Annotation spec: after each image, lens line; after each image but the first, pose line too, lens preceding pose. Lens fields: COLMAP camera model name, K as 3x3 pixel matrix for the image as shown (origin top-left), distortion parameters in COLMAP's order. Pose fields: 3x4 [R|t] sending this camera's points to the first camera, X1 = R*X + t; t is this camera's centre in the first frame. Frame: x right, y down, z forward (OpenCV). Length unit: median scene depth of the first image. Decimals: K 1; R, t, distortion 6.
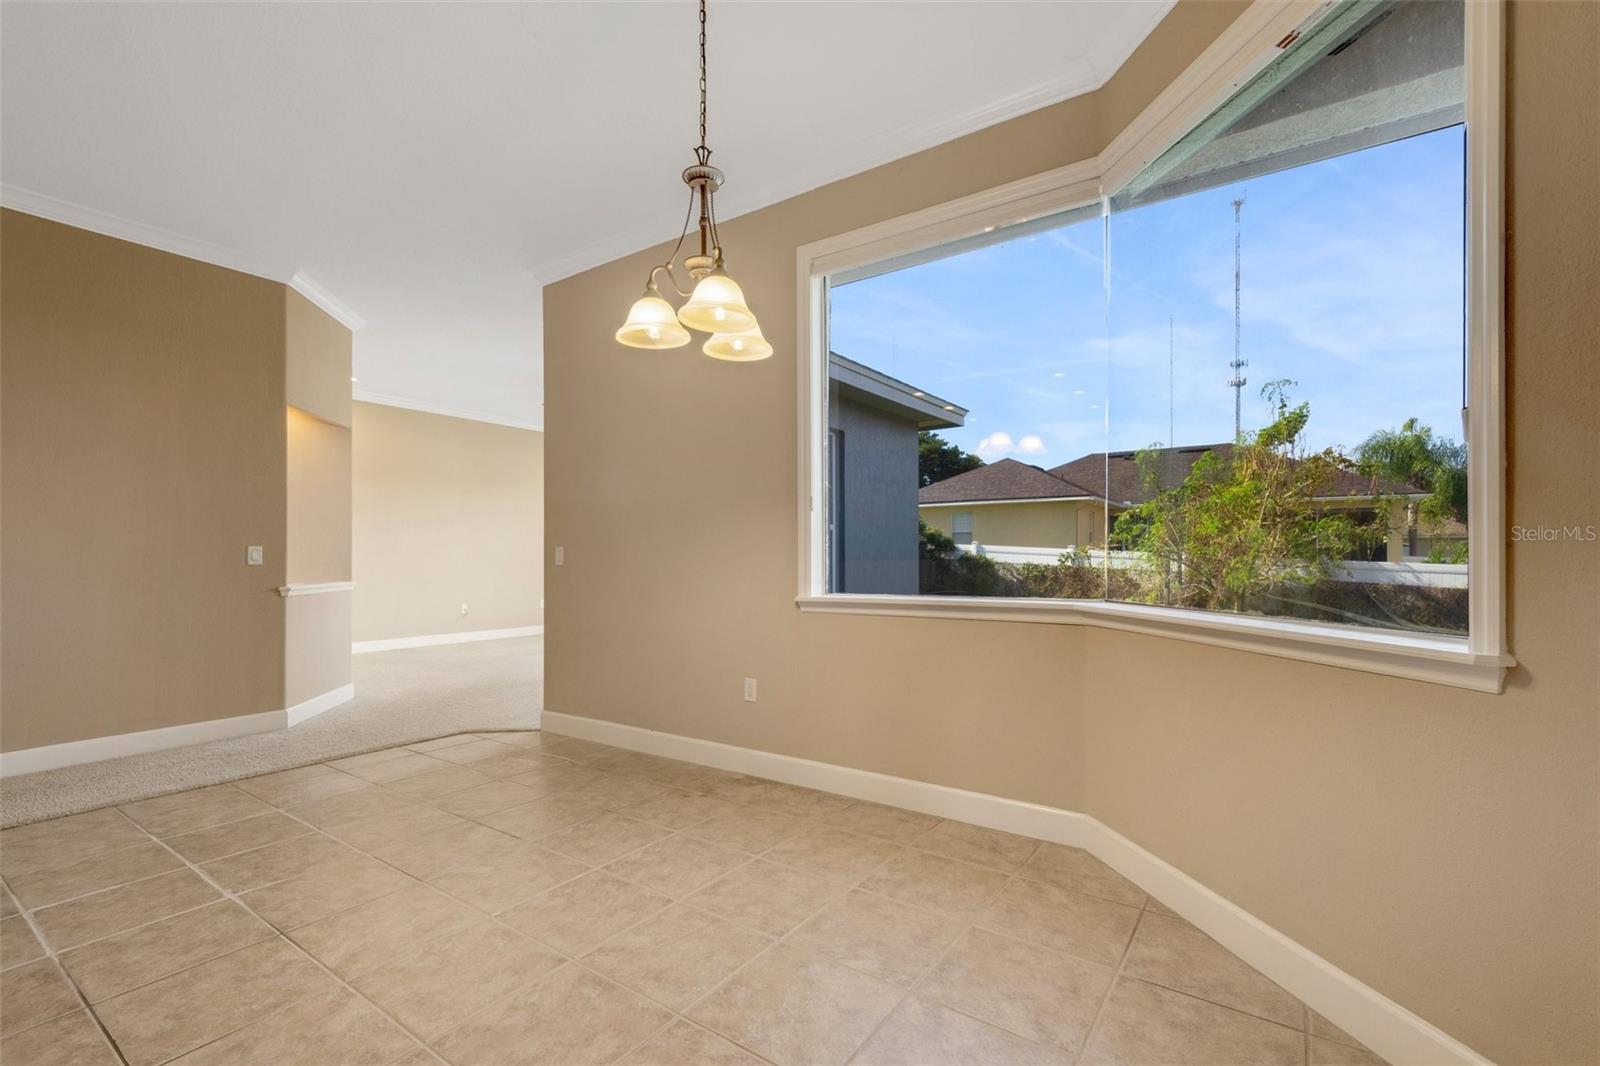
lens RADIAL K [[705.8, 0, 793.7], [0, 705.8, 546.9], [0, 0, 1]] dist [0.011863, -0.000364]
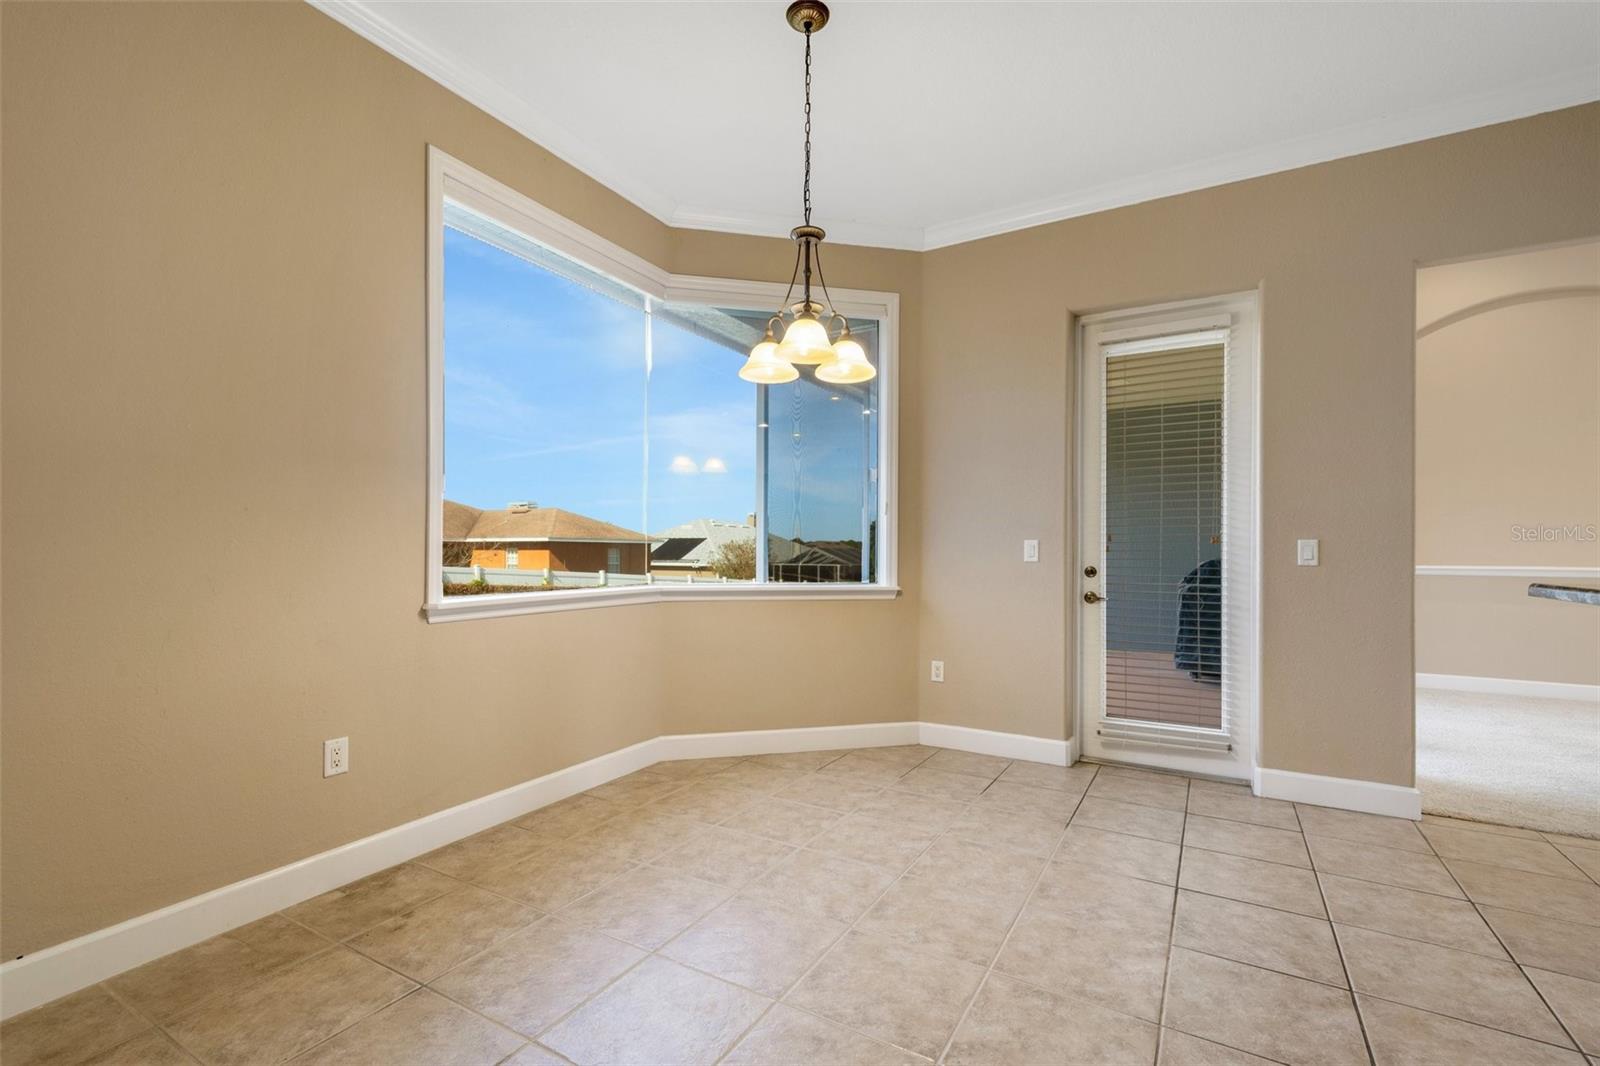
lens RADIAL K [[705.8, 0, 790.3], [0, 705.8, 543.9], [0, 0, 1]] dist [0.011863, -0.000364]
pose [[-0.083973, 0.013697, 0.996374, -0.996760], [-0.019491, 0.999692, -0.015386, 0.013080], [-0.996277, -0.020712, -0.083680, 0.860370]]
